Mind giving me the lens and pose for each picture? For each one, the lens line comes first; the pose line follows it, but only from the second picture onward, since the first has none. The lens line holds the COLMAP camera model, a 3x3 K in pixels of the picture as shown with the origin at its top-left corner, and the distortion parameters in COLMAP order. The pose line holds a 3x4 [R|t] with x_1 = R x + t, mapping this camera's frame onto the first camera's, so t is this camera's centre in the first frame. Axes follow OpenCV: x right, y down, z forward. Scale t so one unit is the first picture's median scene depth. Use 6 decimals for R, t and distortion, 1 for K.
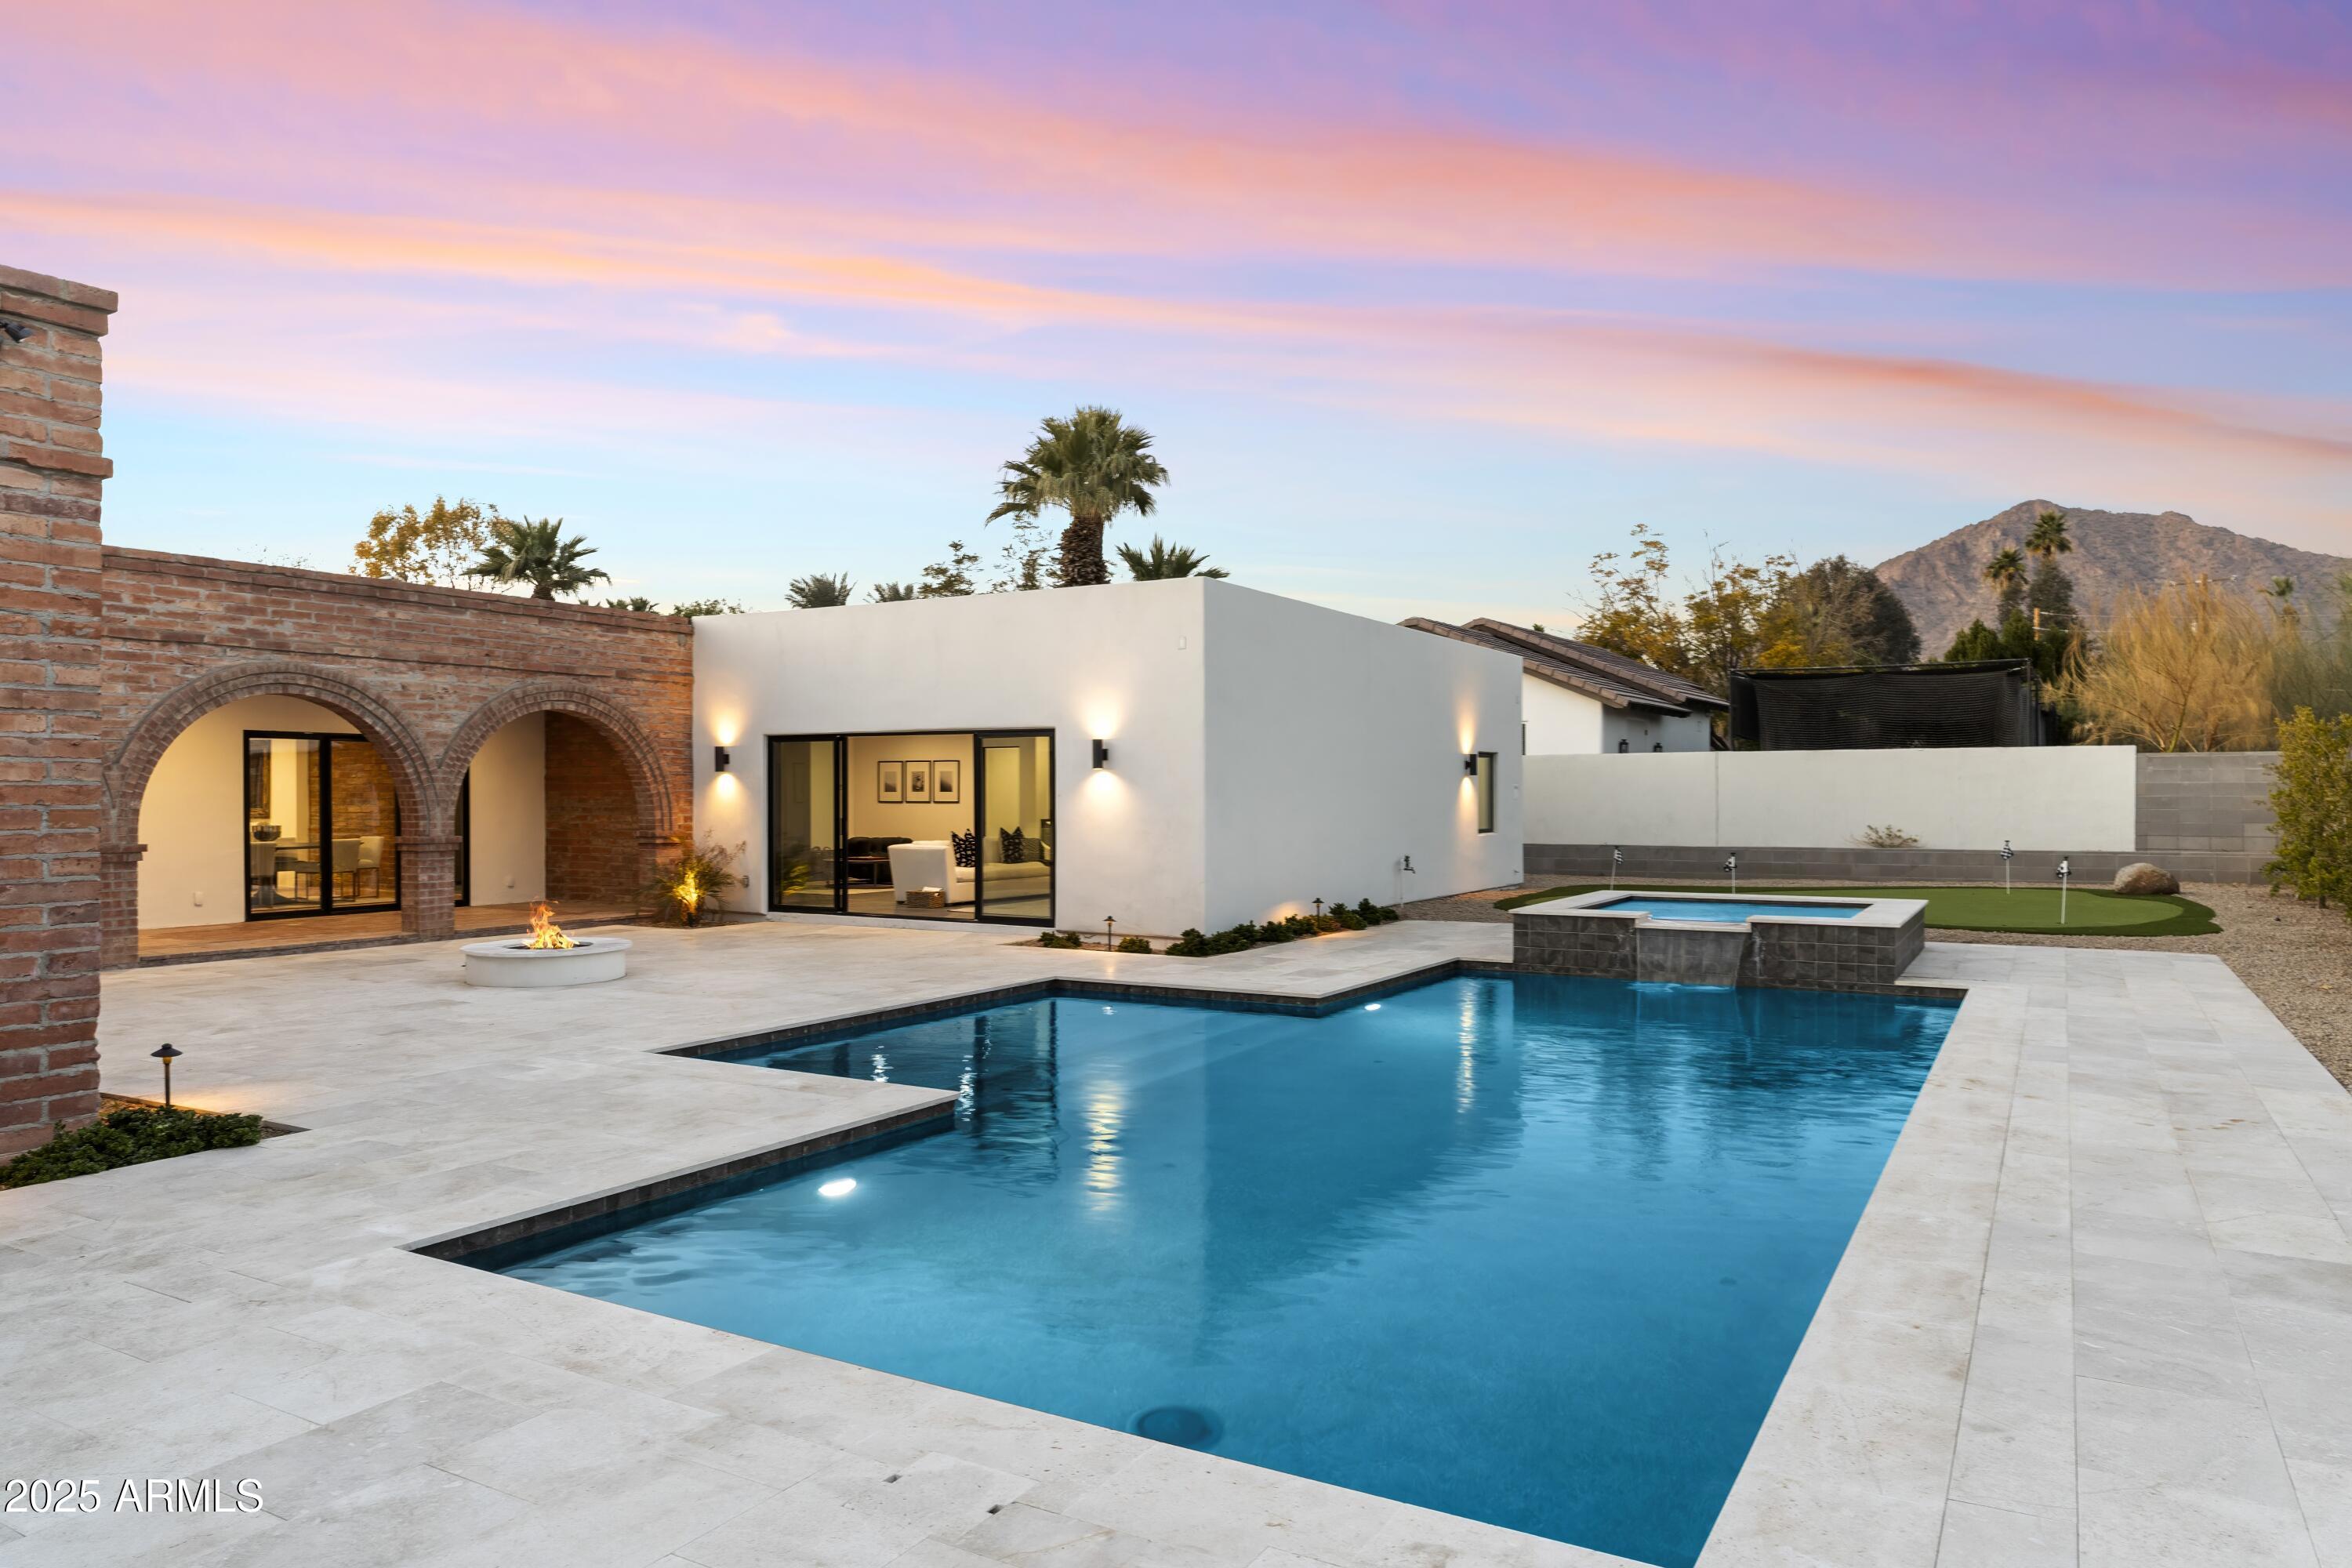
lens RADIAL K [[1492.8, 0, 1191.3], [0, 1492.8, 784.4], [0, 0, 1]] dist [0.001869, 0.000036]
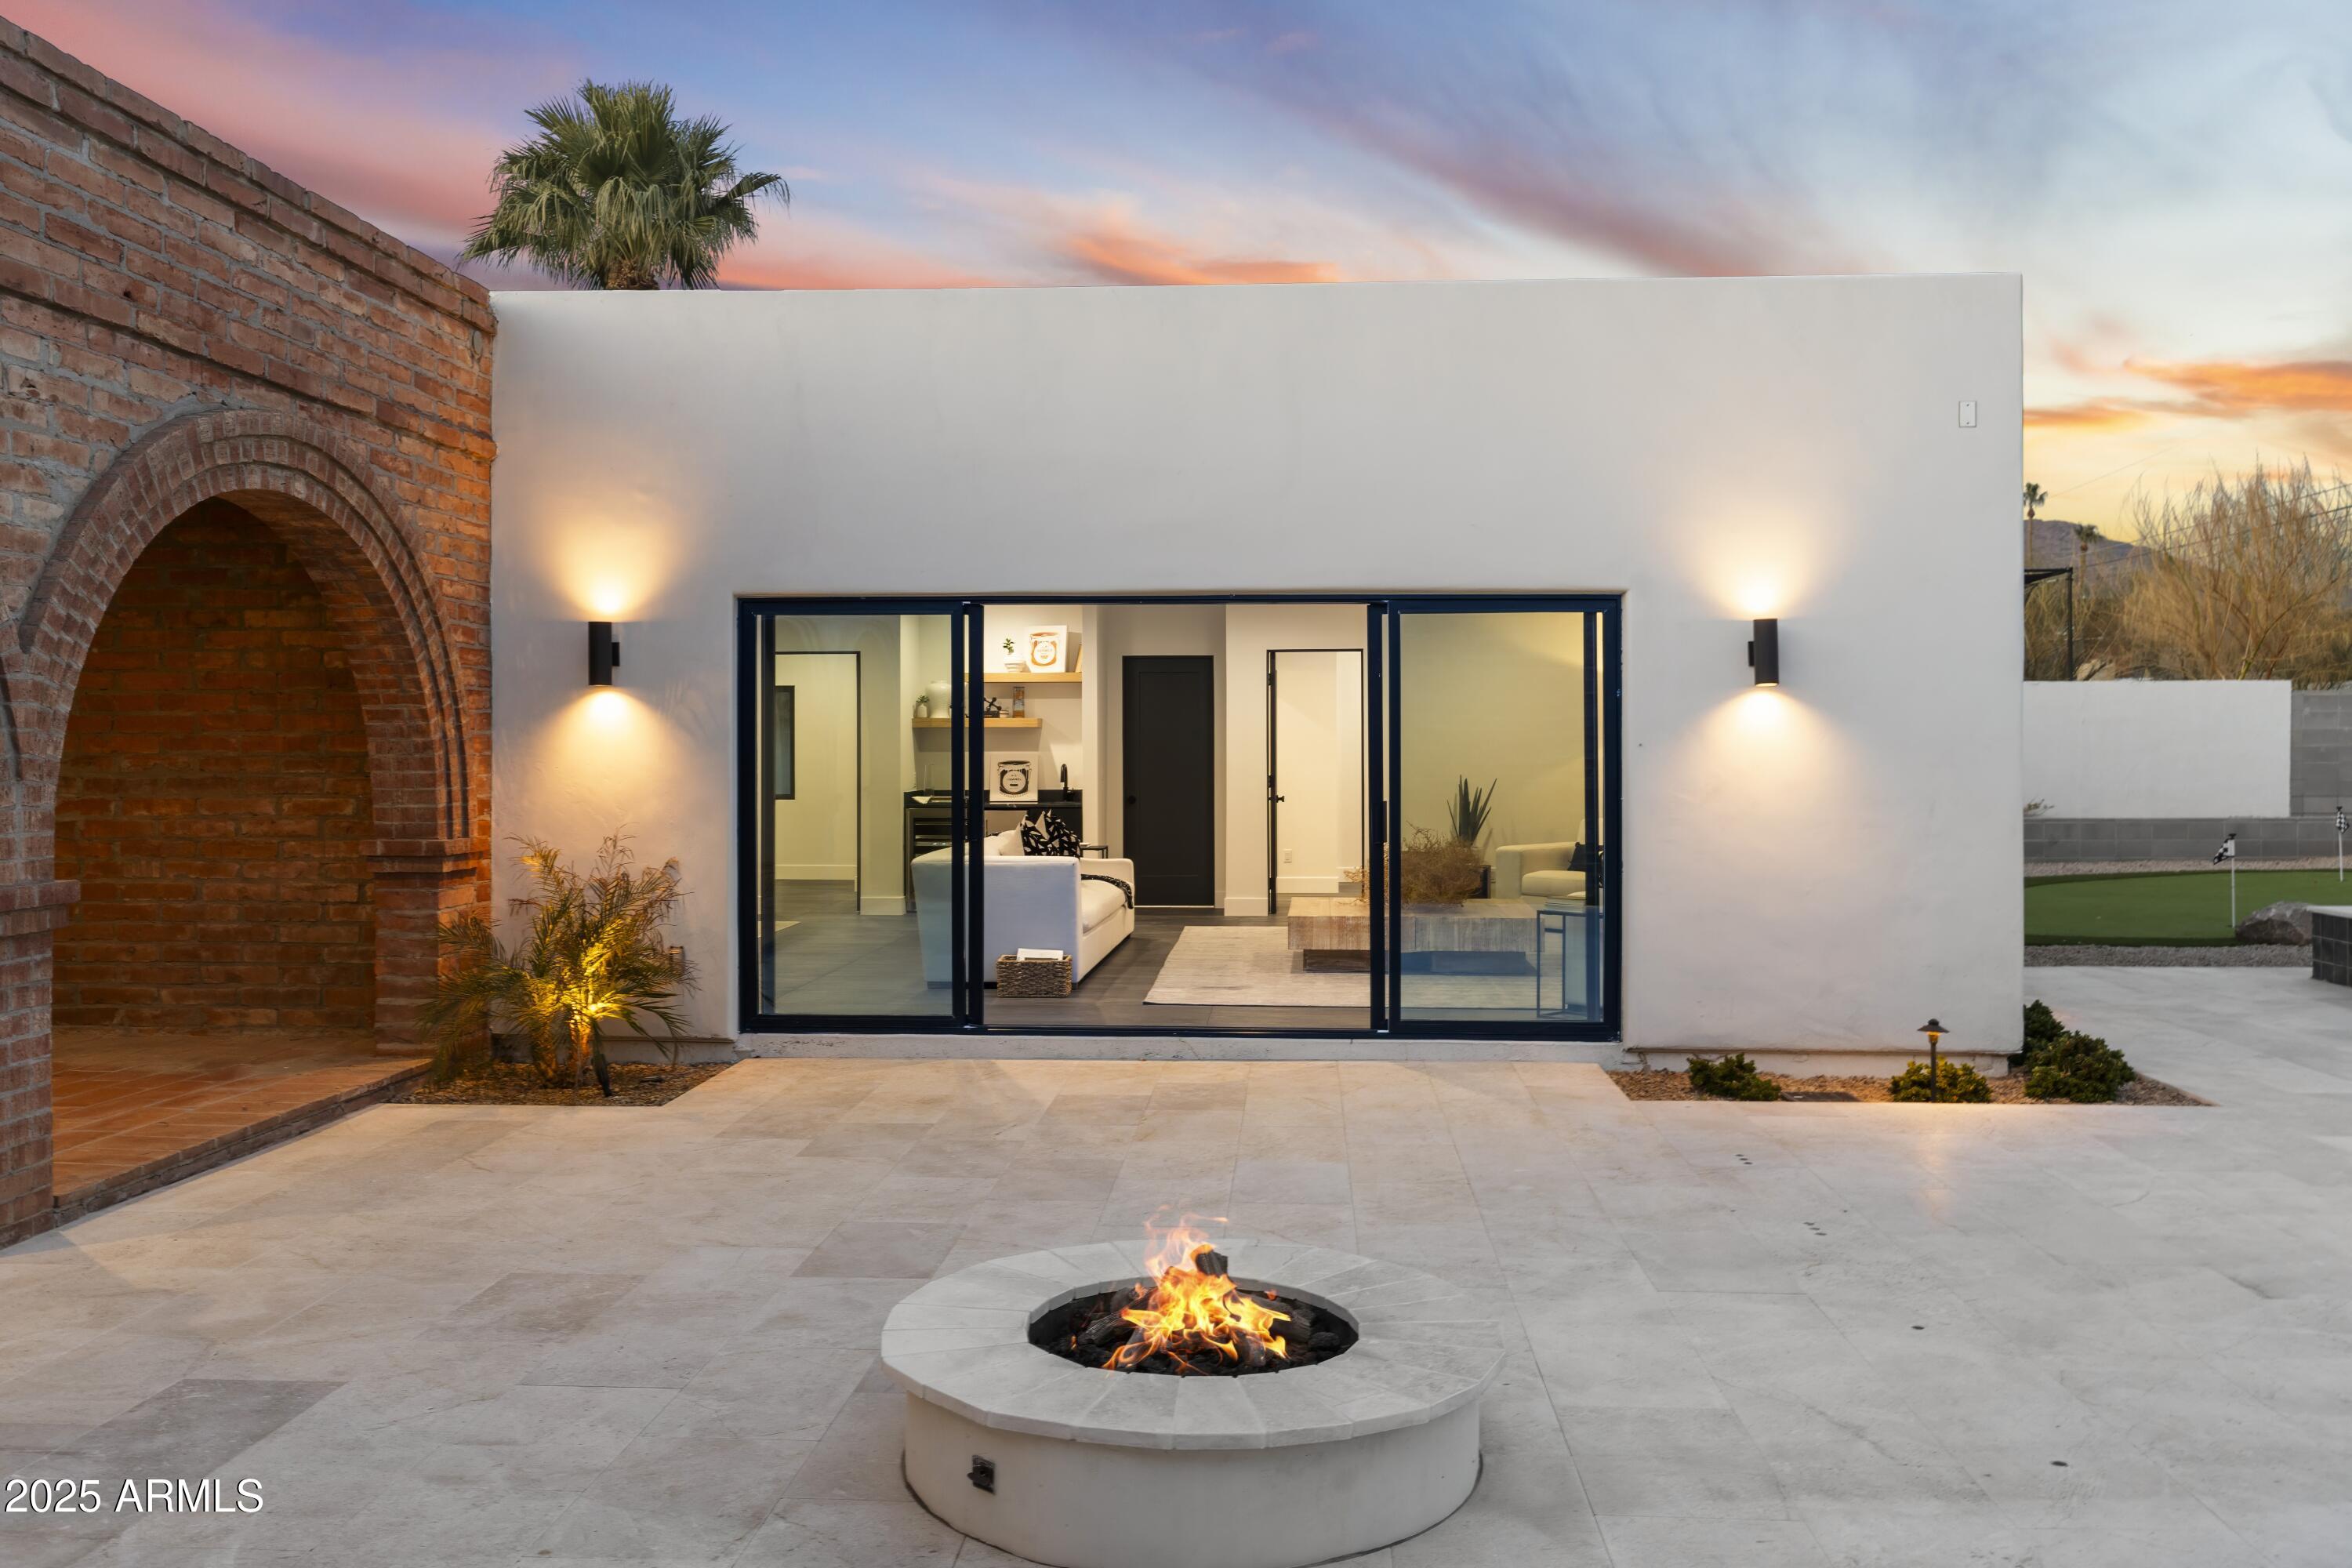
lens RADIAL K [[1871.5, 0, 1201.8], [0, 1871.5, 738.9], [0, 0, 1]] dist [0.000771, 0.004894]
pose [[0.894469, 0.000731, 0.447128, -0.475121], [-0.001801, 0.999996, 0.001966, 0.005200], [-0.447125, -0.002564, 0.894468, 0.586427]]
